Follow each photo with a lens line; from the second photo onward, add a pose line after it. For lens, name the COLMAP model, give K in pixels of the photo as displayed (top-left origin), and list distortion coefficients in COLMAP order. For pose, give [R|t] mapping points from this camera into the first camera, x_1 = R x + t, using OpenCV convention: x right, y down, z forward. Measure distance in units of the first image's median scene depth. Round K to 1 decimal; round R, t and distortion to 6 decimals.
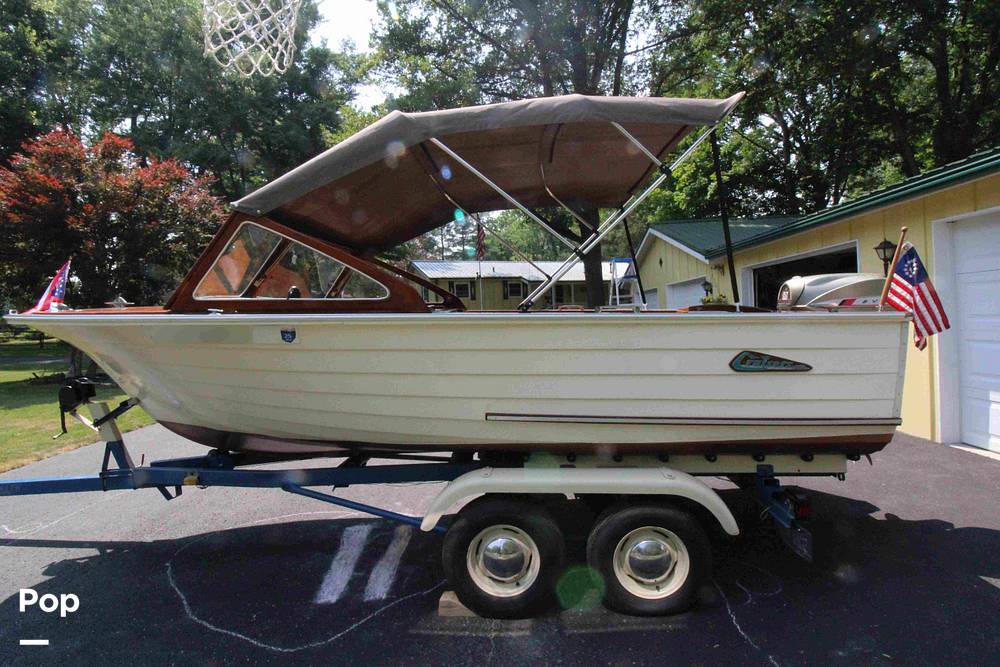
lens RADIAL K [[490.7, 0, 507.9], [0, 490.7, 329.7], [0, 0, 1]] dist [0.000072, -0.009617]
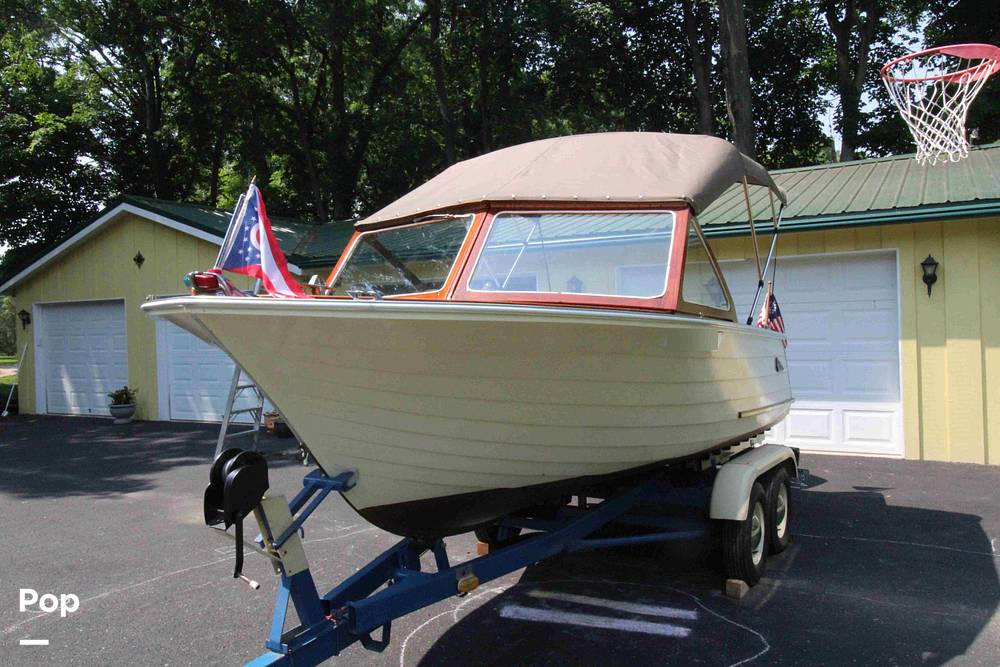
lens RADIAL K [[825.3, 0, 500.9], [0, 825.3, 323.4], [0, 0, 1]] dist [0.047067, -0.016263]
pose [[0.460846, 0.007772, 0.887446, -1.648922], [0.029579, 0.999272, -0.024112, -0.003097], [-0.886987, 0.037362, 0.460280, 0.477719]]
